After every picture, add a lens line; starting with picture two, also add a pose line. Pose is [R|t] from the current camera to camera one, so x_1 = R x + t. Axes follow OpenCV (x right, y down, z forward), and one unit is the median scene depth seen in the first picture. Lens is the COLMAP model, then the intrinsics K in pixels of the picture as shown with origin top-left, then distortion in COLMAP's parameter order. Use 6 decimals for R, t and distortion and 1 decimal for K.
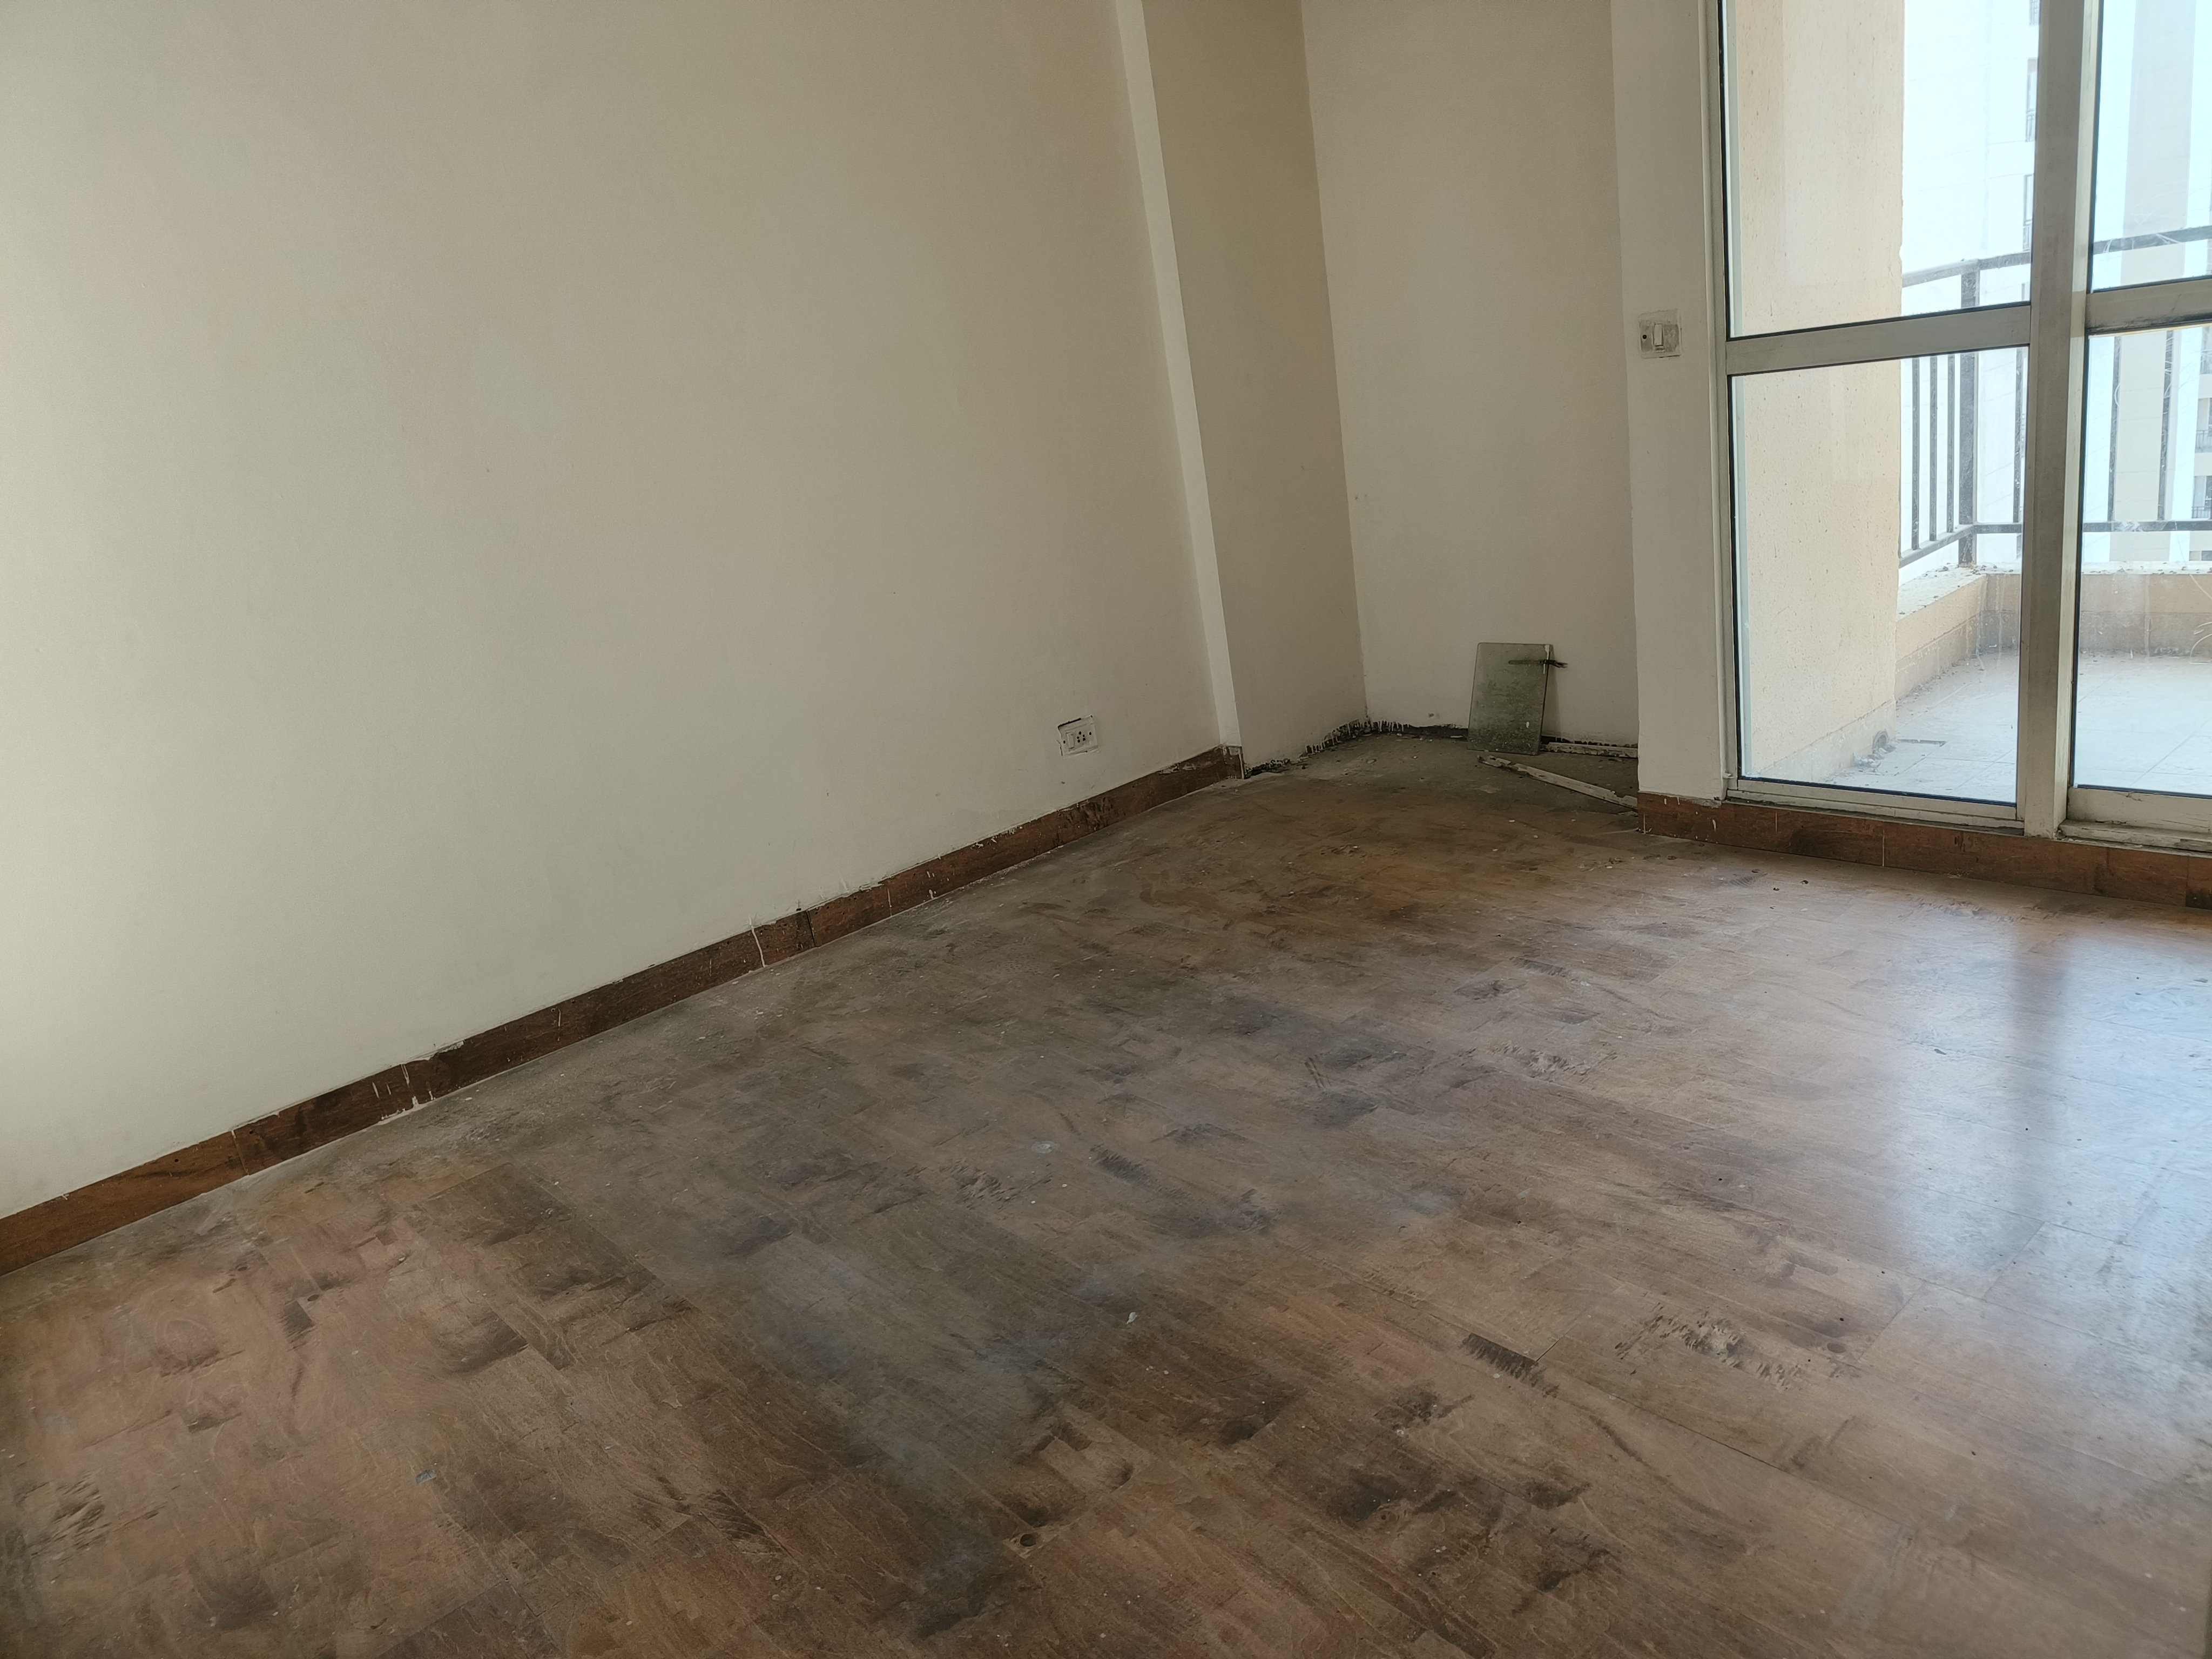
lens RADIAL K [[1526.5, 0, 1106.0], [0, 1526.5, 829.5], [0, 0, 1]] dist [0.012225, 0.000681]
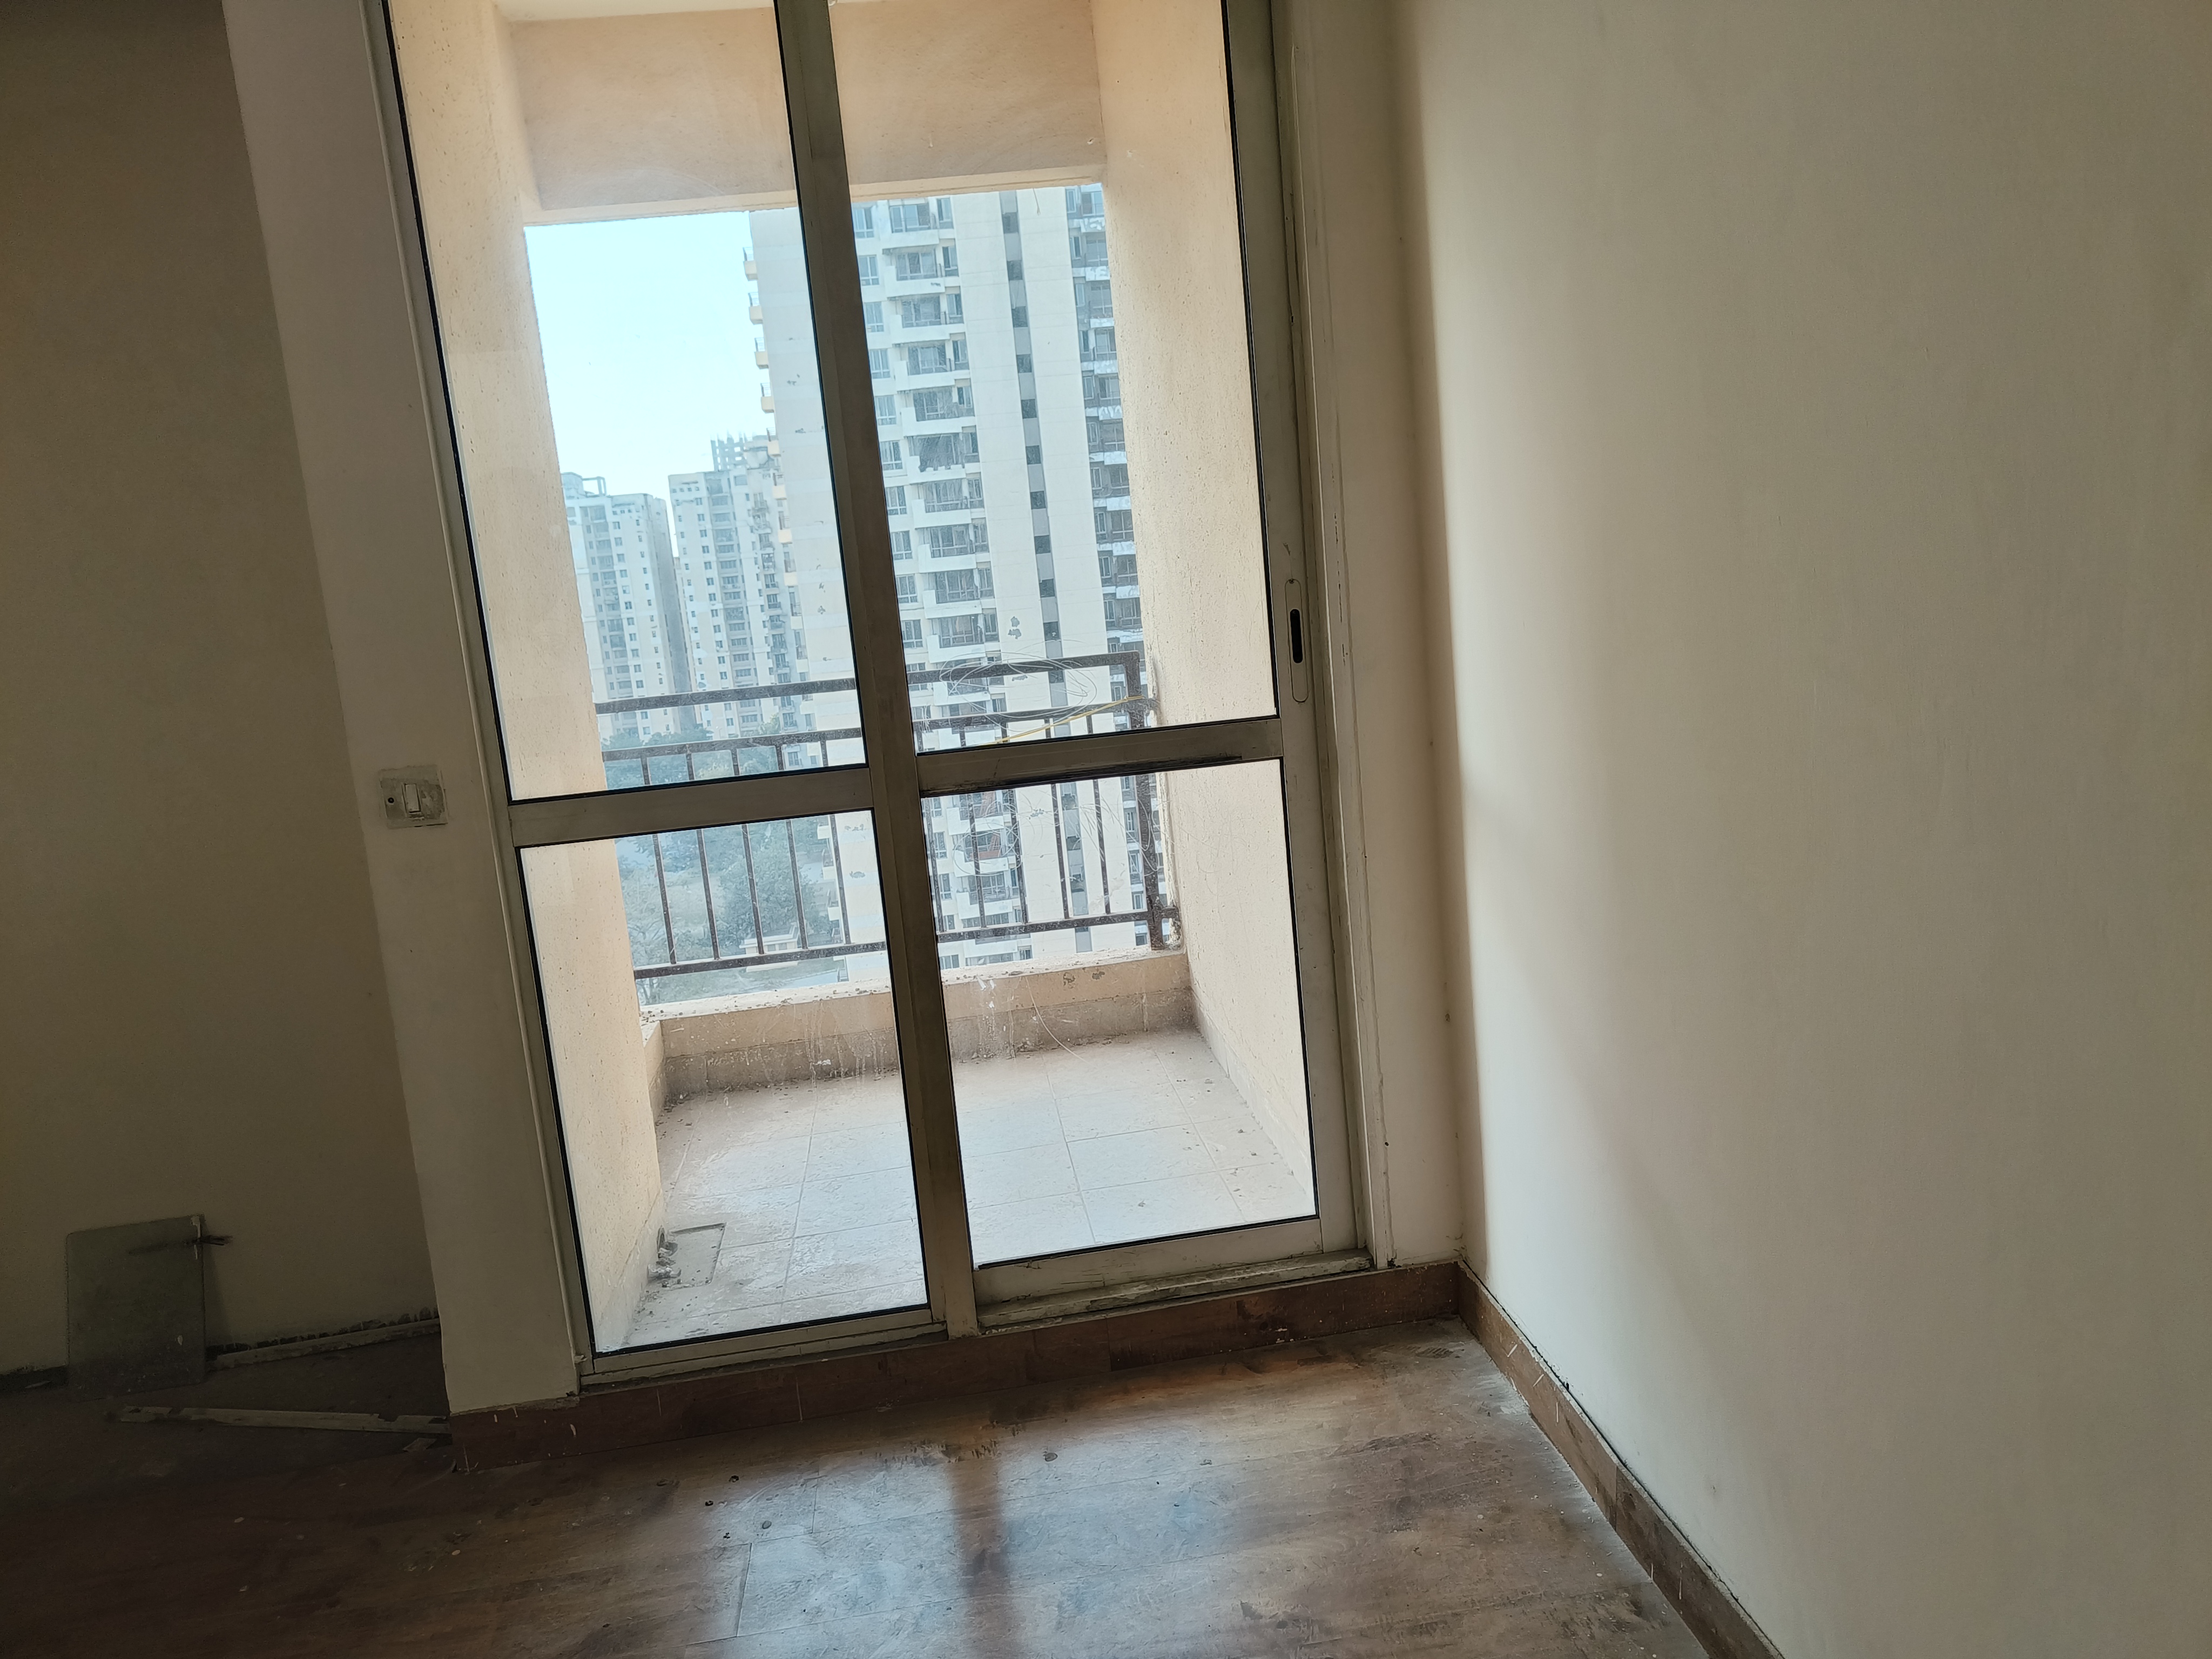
lens RADIAL K [[1526.5, 0, 1106.0], [0, 1526.5, 829.5], [0, 0, 1]] dist [0.012225, 0.000681]
pose [[0.571361, -0.037017, 0.819863, -0.048681], [0.252109, 0.958597, -0.132414, -0.119959], [-0.781017, 0.282351, 0.557037, 0.315434]]
